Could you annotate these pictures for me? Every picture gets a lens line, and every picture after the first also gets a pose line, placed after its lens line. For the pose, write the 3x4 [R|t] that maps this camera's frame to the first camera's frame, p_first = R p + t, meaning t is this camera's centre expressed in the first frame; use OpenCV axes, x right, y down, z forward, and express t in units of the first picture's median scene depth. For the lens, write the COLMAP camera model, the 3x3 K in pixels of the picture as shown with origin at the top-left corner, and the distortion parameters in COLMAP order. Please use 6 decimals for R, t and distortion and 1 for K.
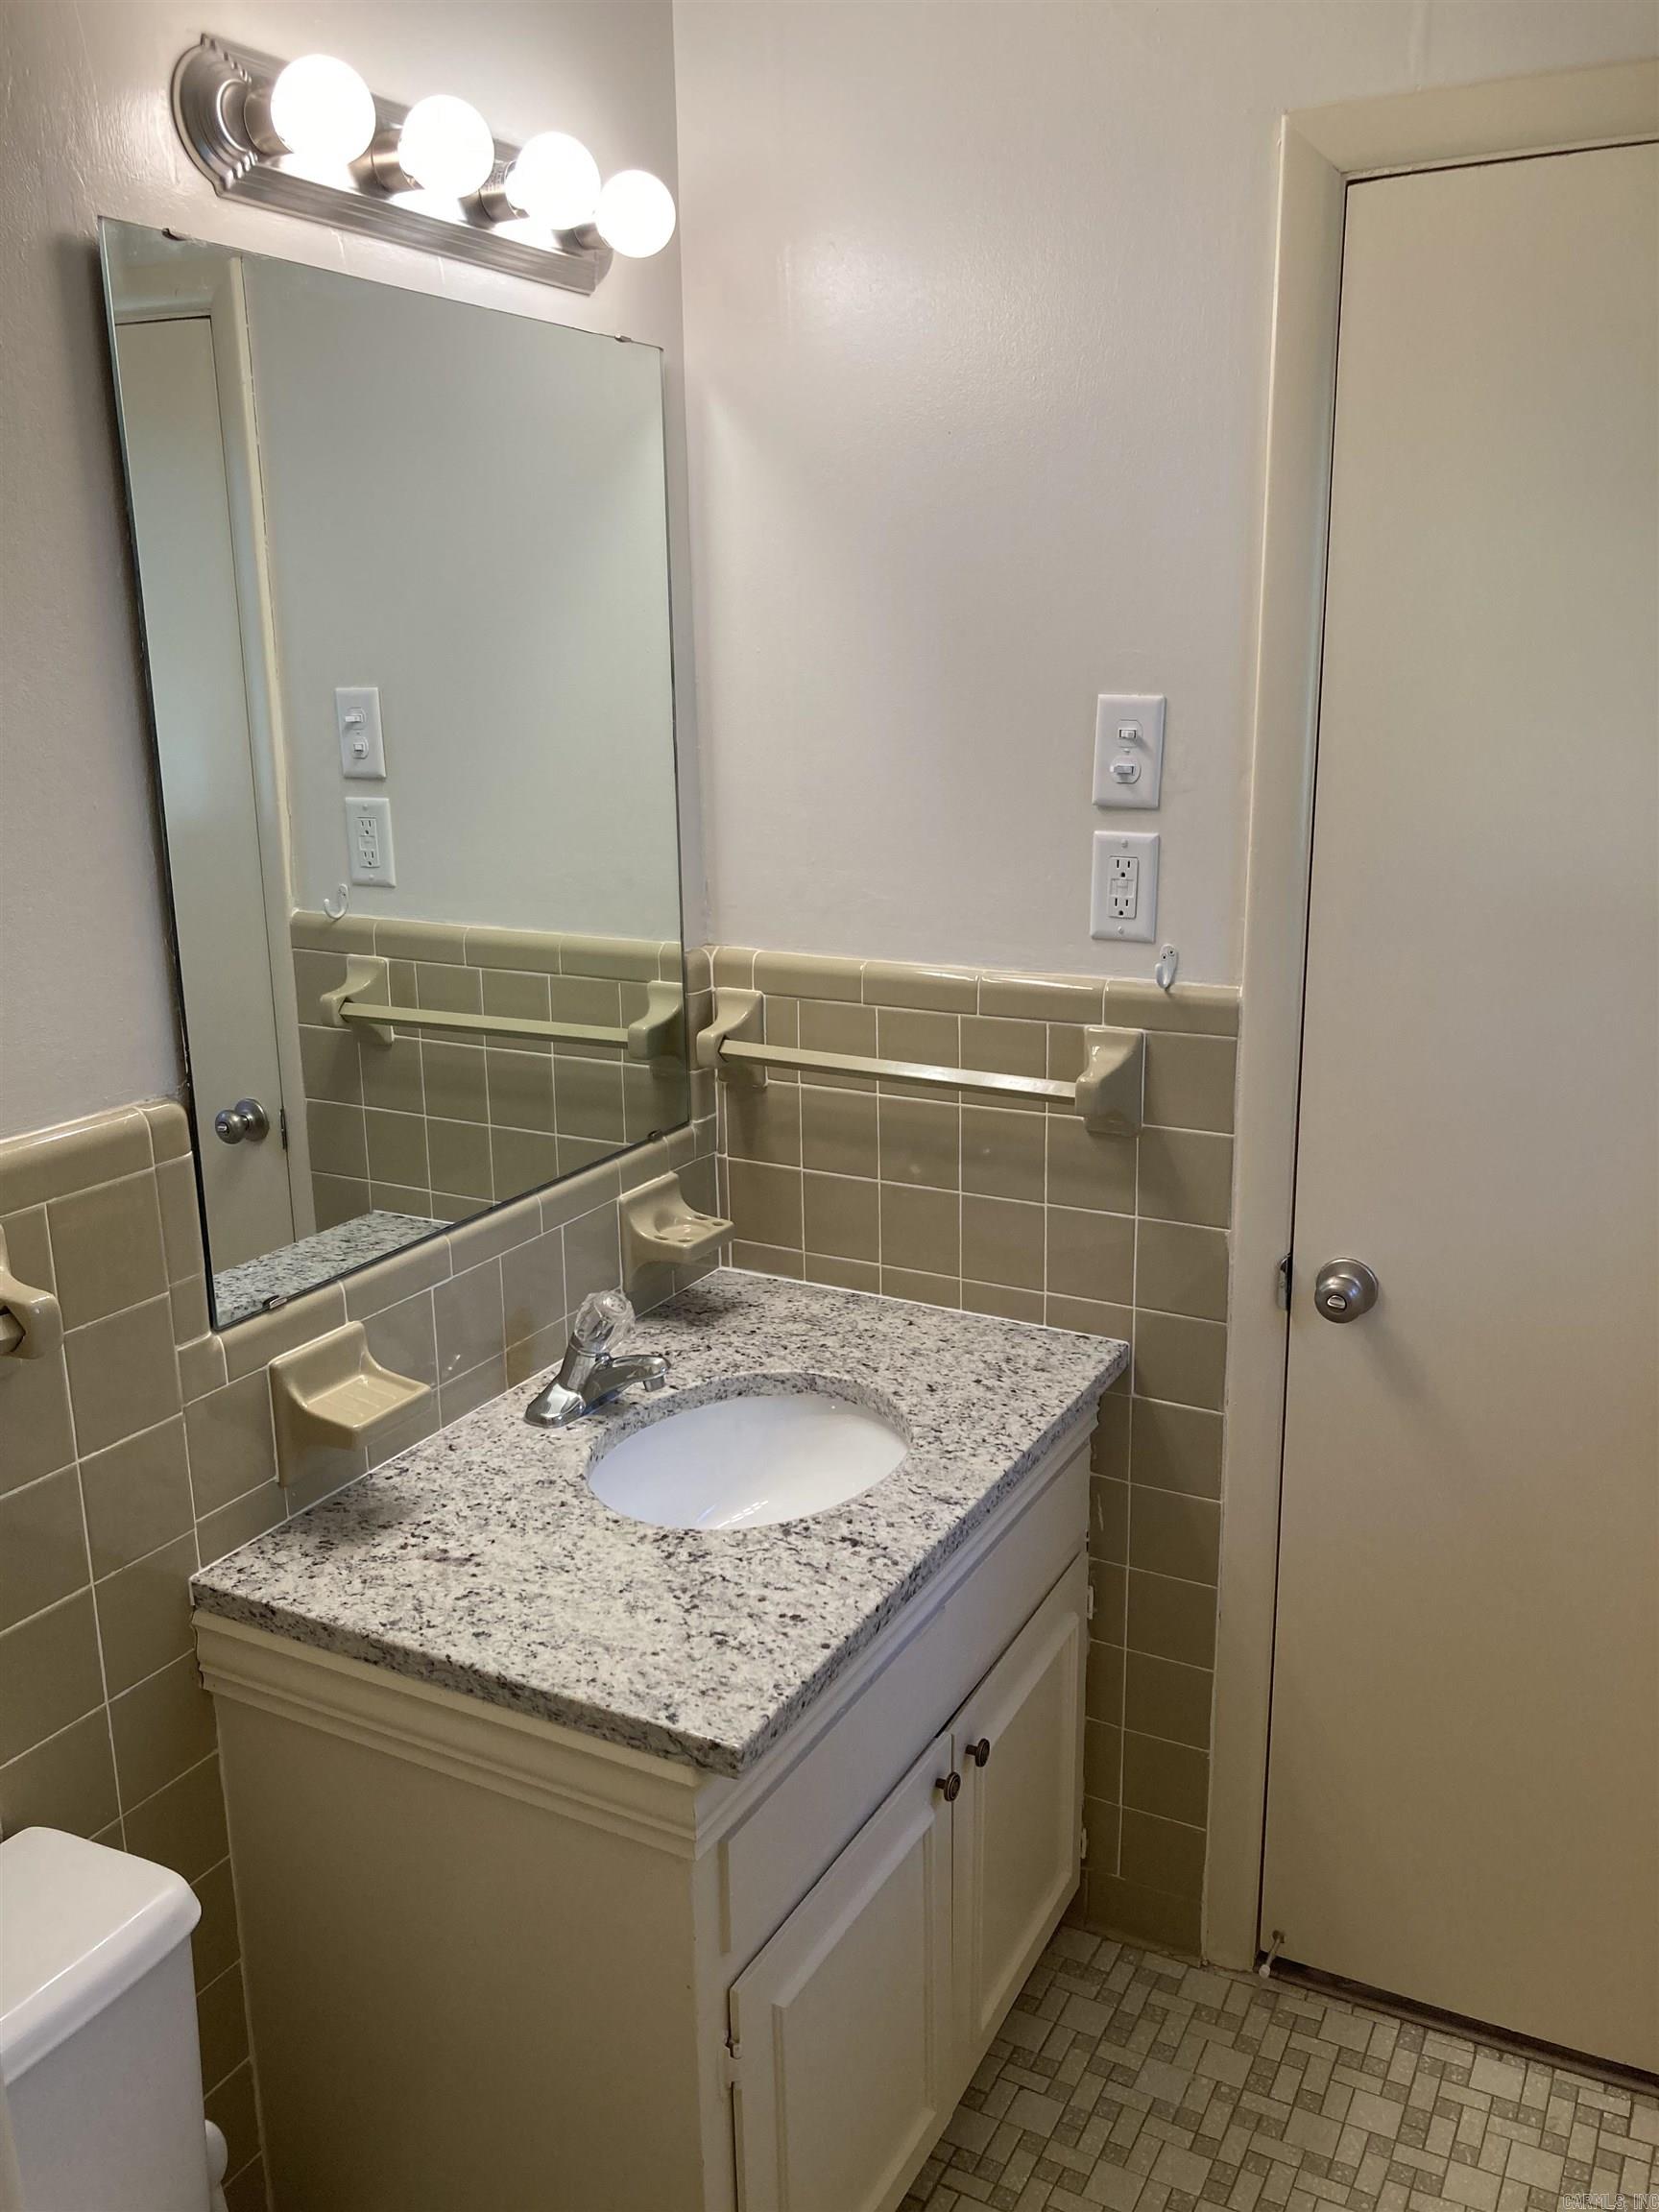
lens RADIAL K [[1815.6, 0, 840.0], [0, 1815.6, 1114.9], [0, 0, 1]] dist [0.018170, -0.012773]
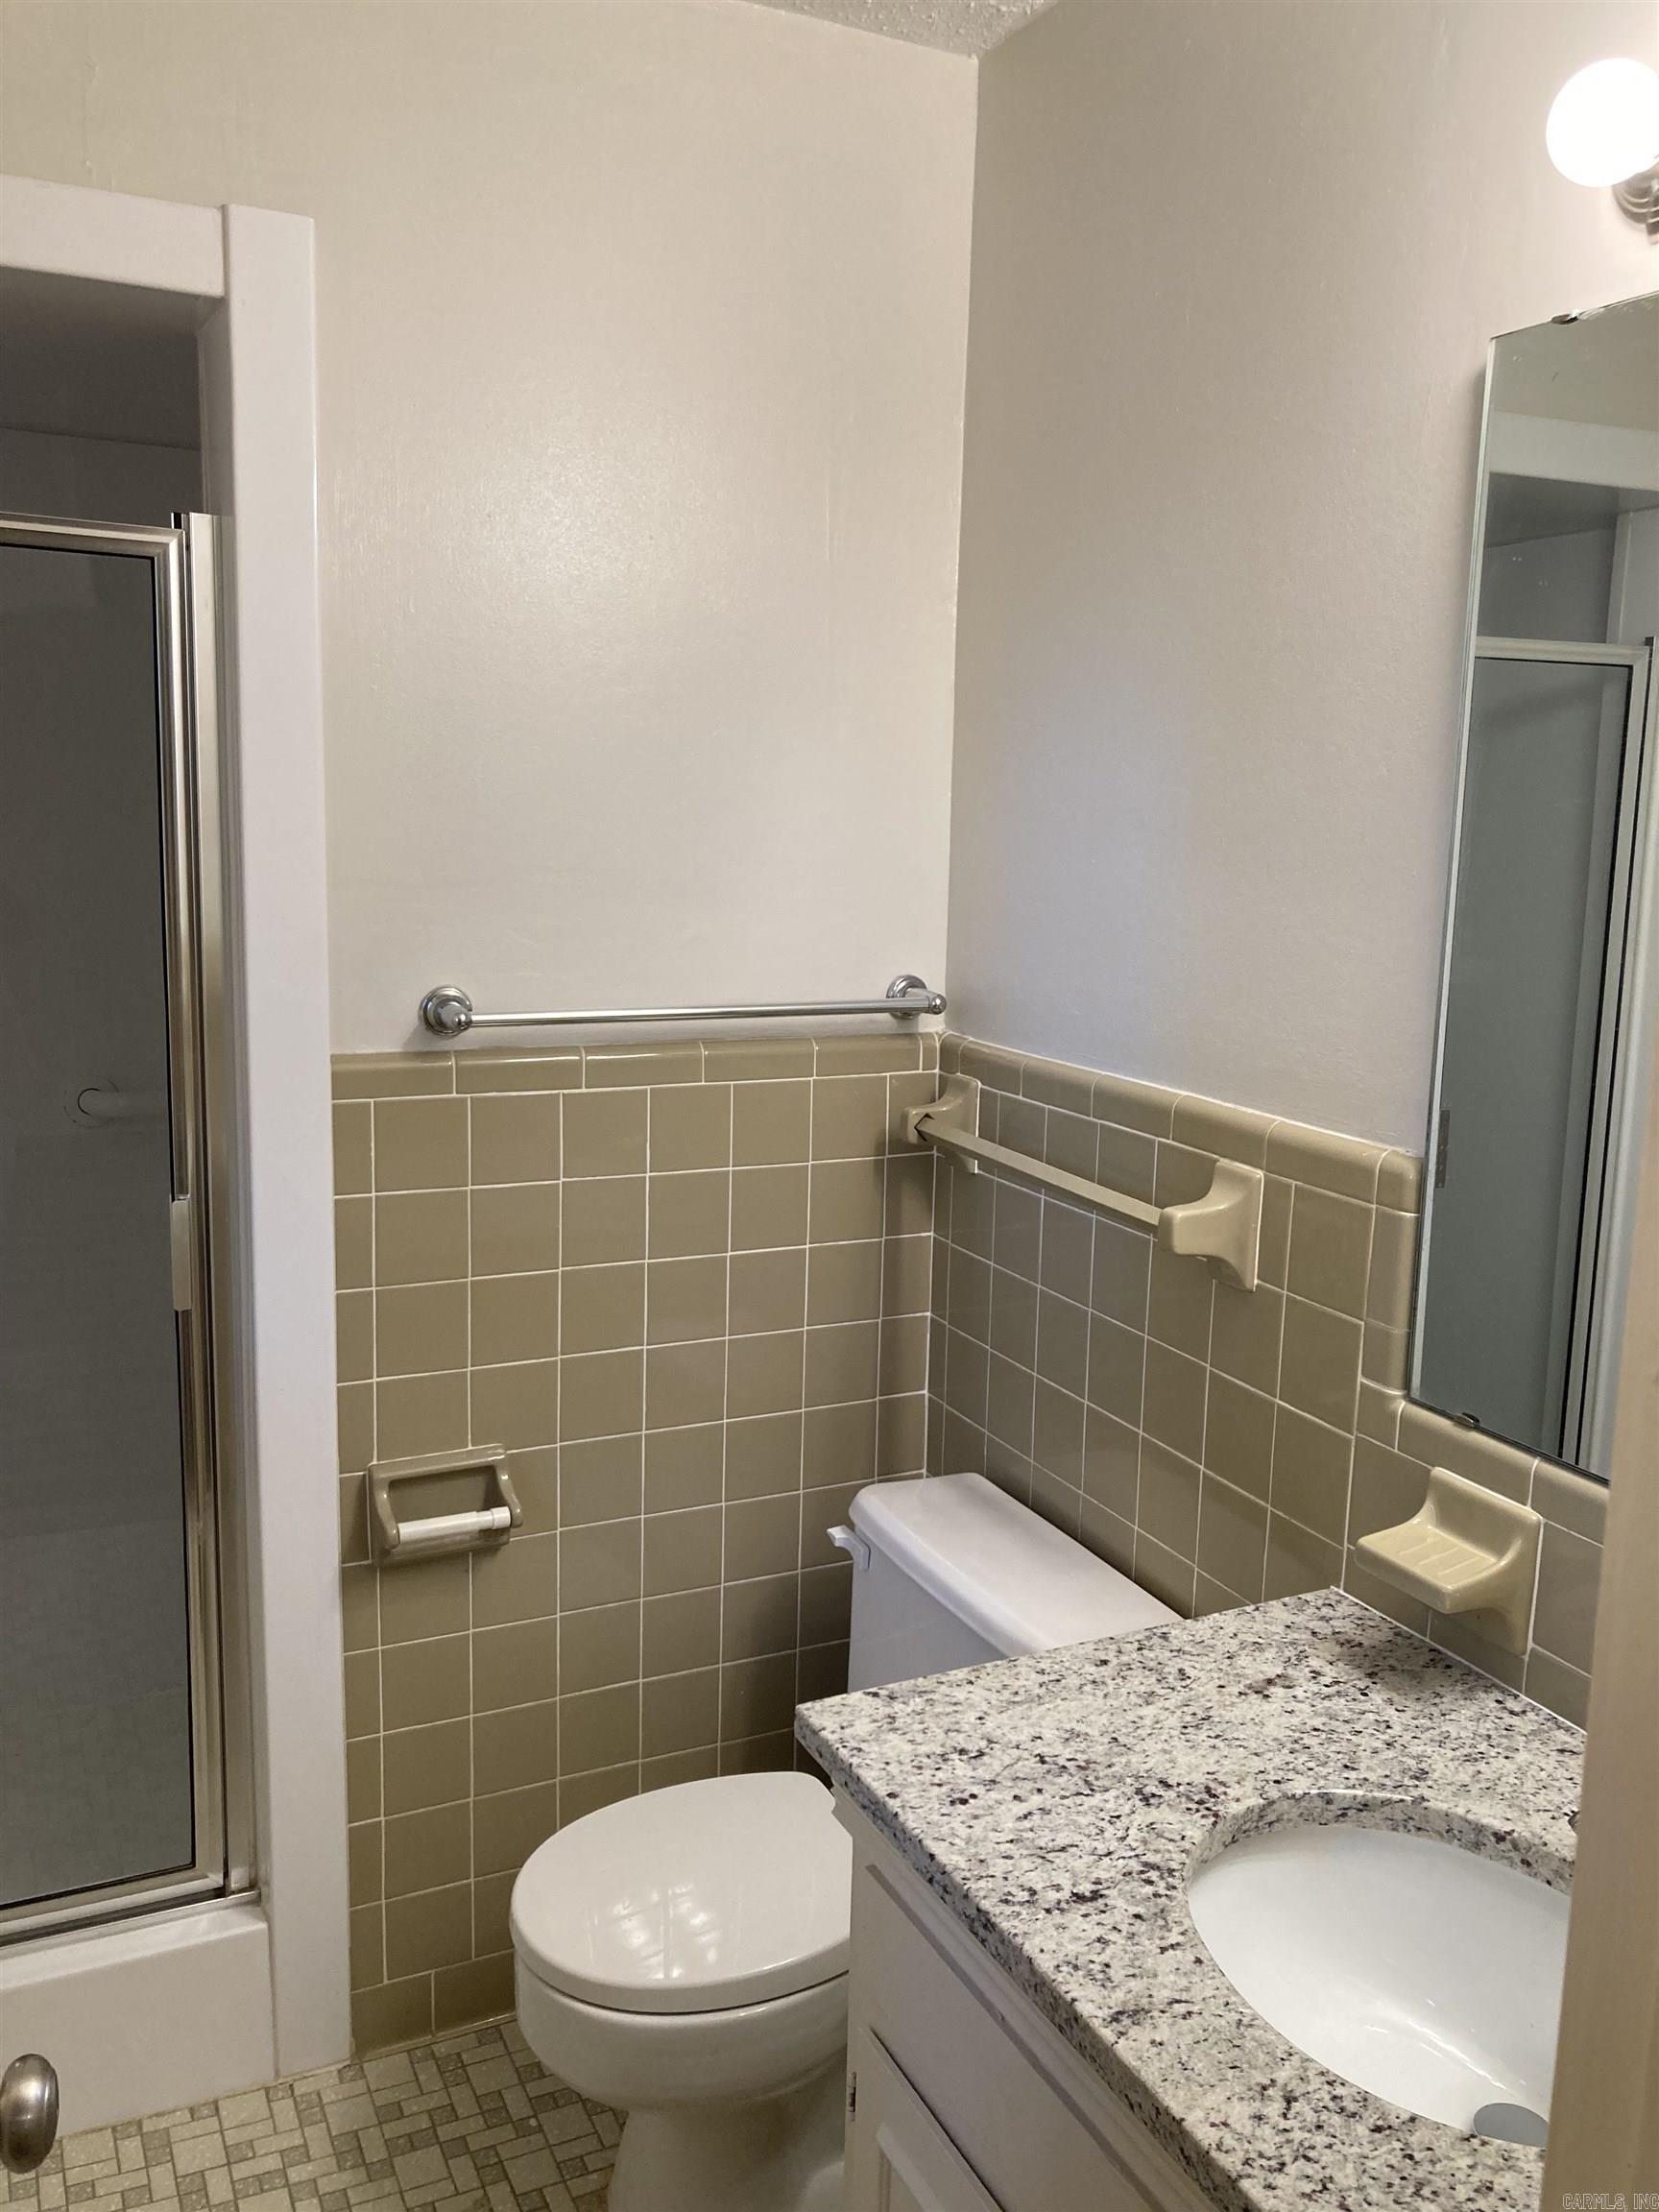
lens RADIAL K [[1815.6, 0, 838.1], [0, 1815.6, 1103.8], [0, 0, 1]] dist [0.018170, -0.012773]
pose [[-0.593409, 0.132694, -0.793888, 0.618721], [-0.218115, 0.922904, 0.317293, -0.280877], [0.774785, 0.361443, -0.518717, 1.194572]]
